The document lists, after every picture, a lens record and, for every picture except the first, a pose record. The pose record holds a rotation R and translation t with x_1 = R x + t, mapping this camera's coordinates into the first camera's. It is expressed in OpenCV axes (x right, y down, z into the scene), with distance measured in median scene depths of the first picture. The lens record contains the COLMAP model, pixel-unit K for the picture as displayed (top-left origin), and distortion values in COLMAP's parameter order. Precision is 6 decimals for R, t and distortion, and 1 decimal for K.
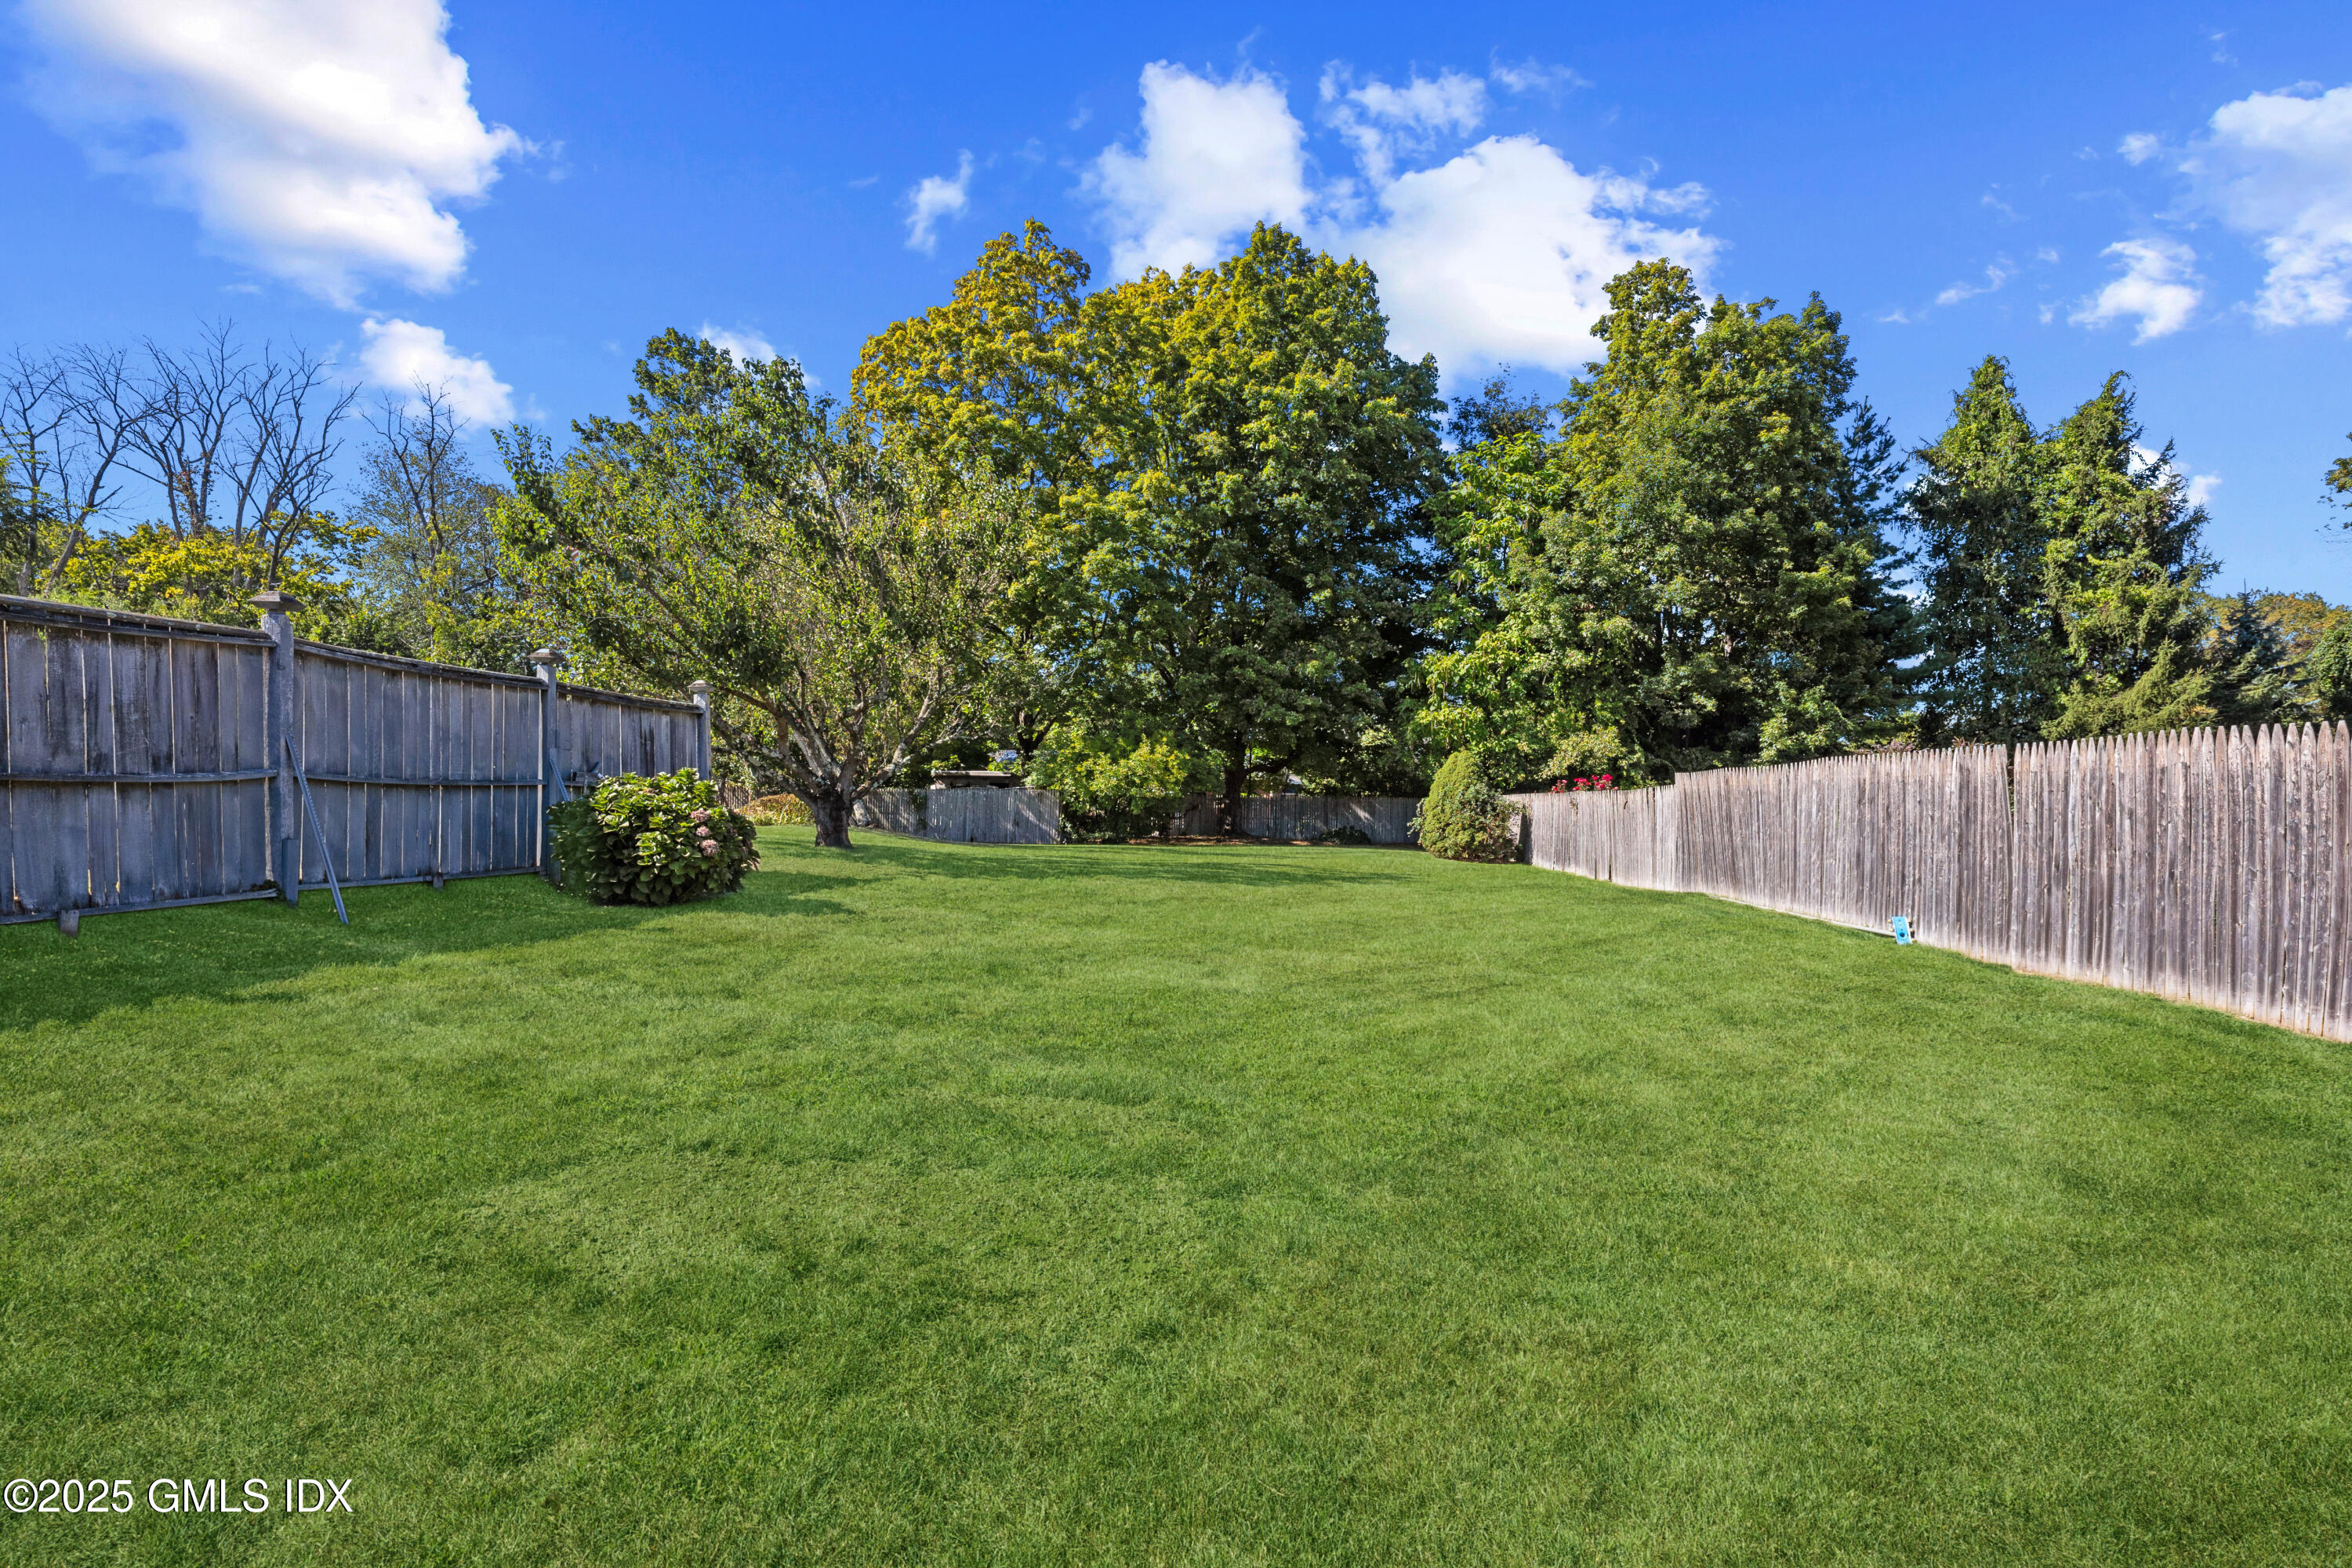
lens RADIAL K [[1139.8, 0, 1156.9], [0, 1139.8, 806.2], [0, 0, 1]] dist [0.001137, -0.002360]
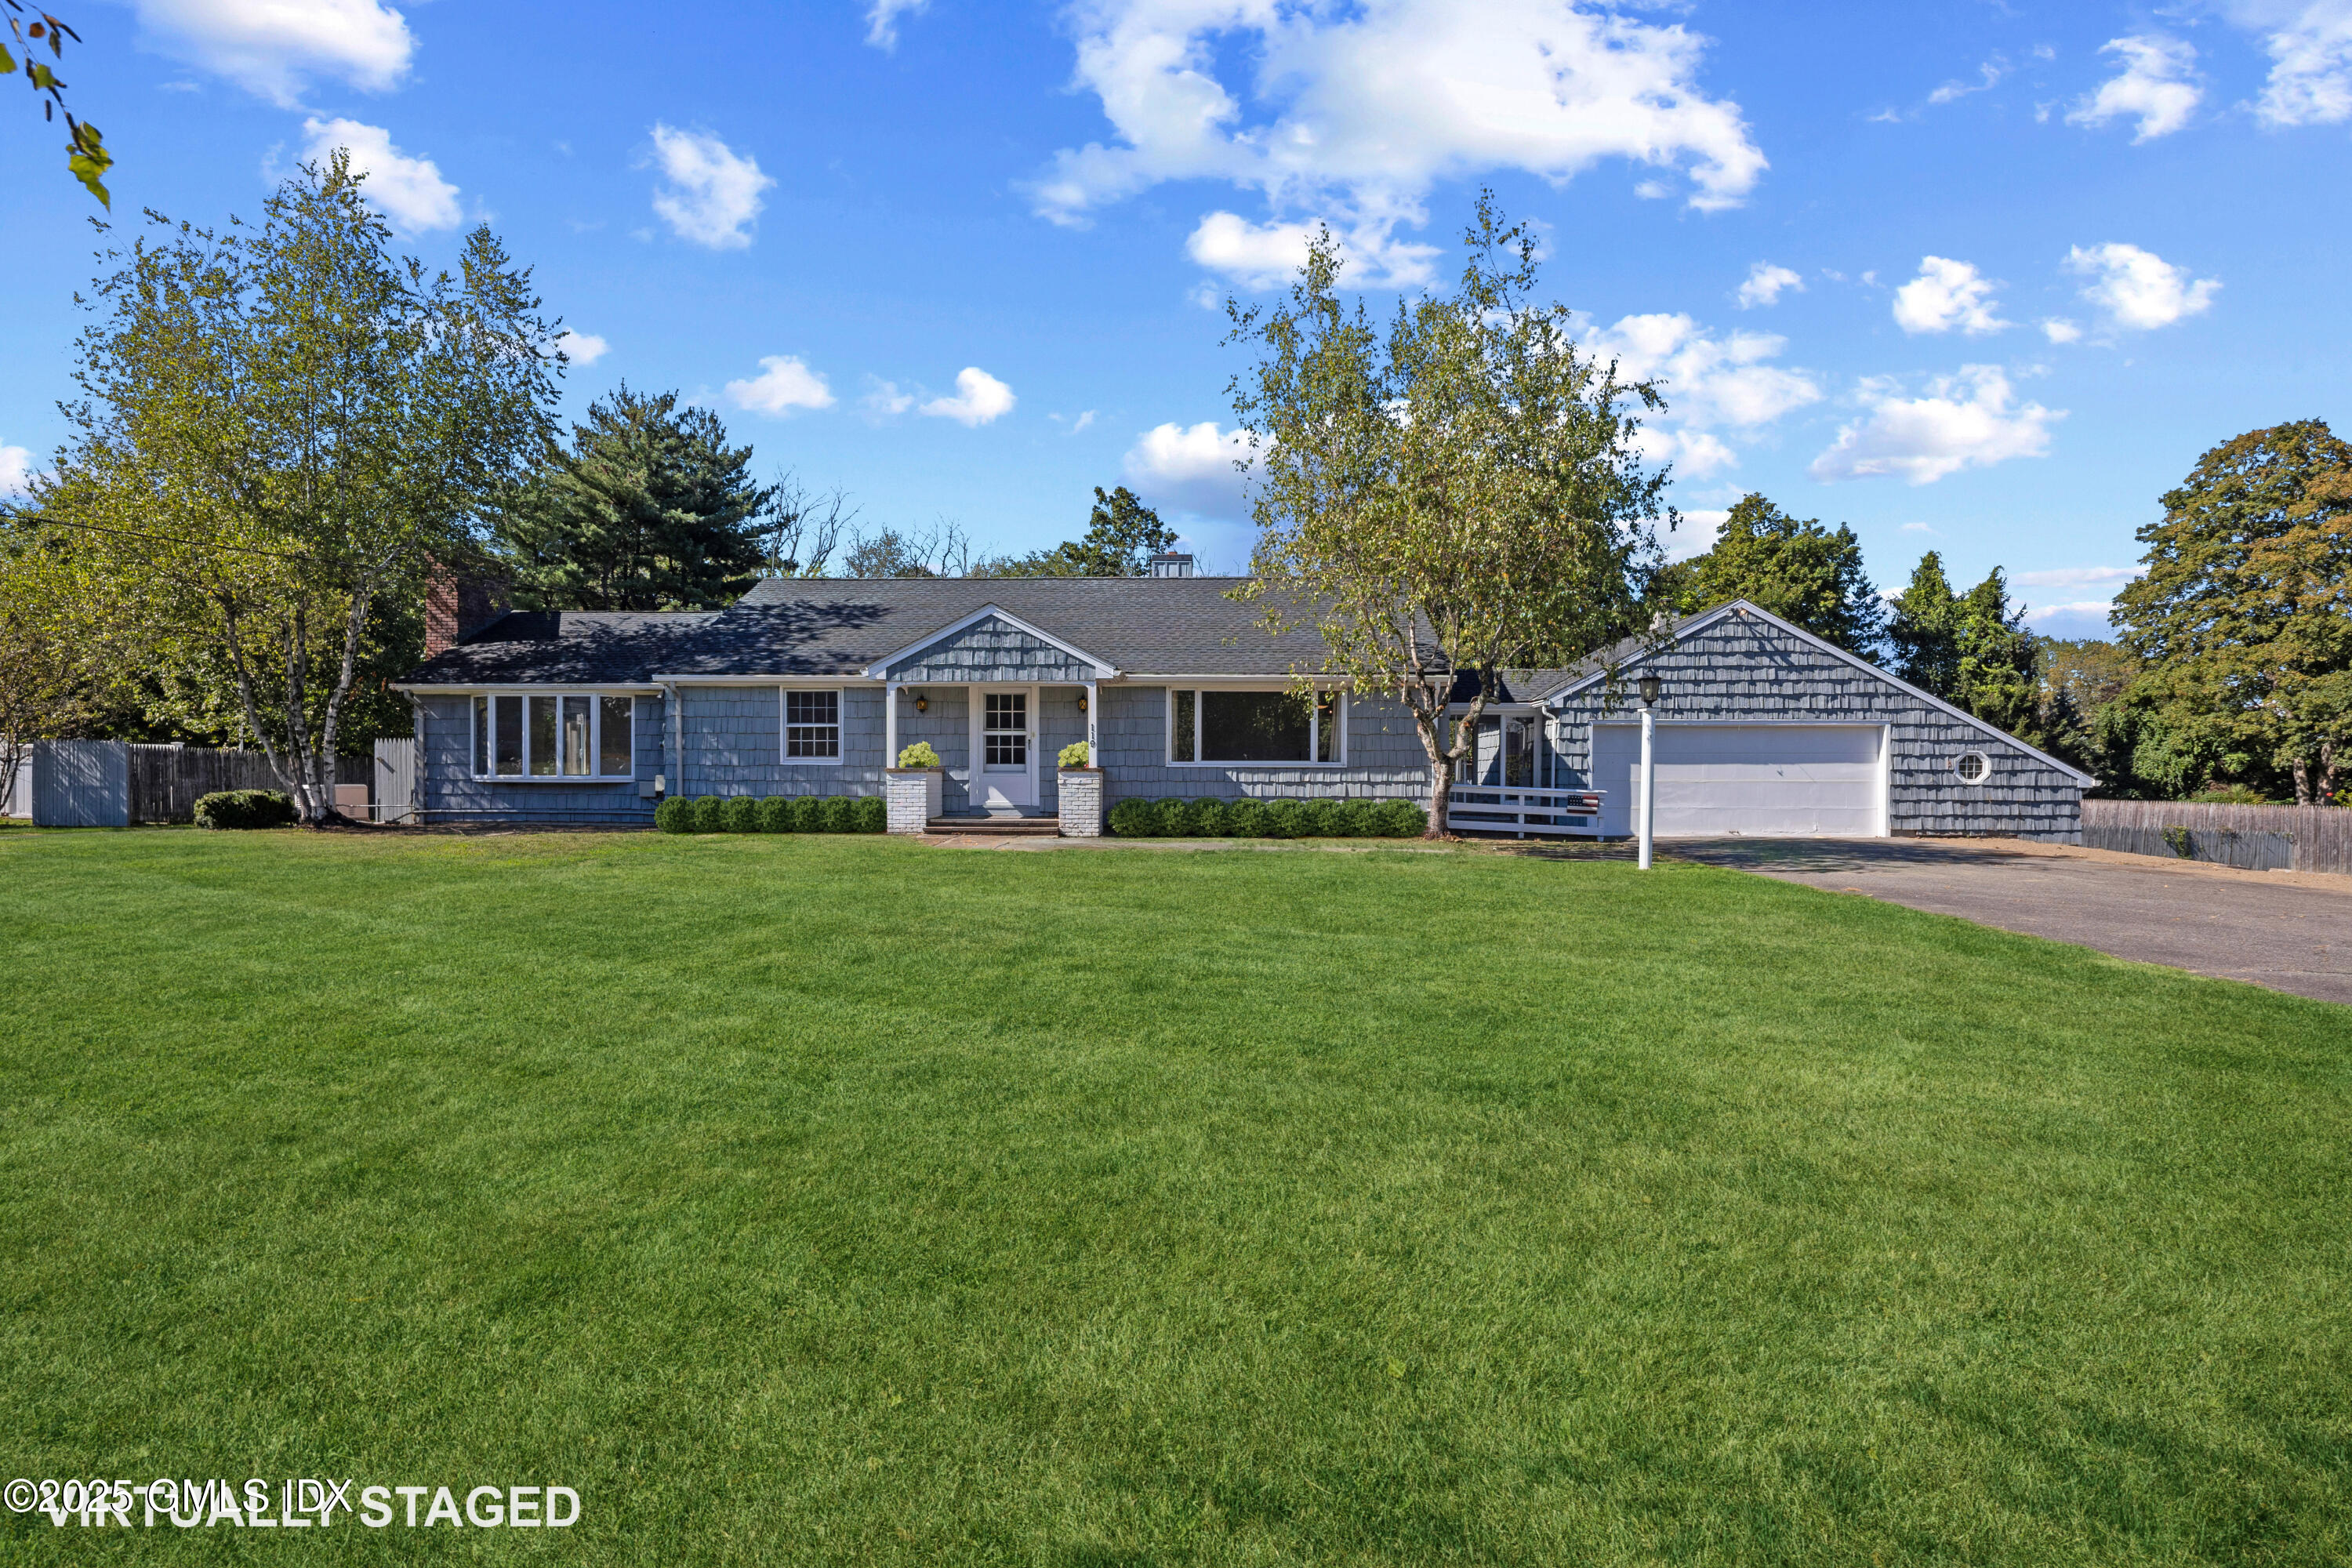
lens RADIAL K [[1139.8, 0, 1190.5], [0, 1139.8, 793.9], [0, 0, 1]] dist [0.001137, -0.002360]
pose [[0.996003, 0.001899, 0.089296, -0.622442], [-0.001078, 0.999957, -0.009236, 0.005879], [-0.089310, 0.009103, 0.995962, -0.718859]]
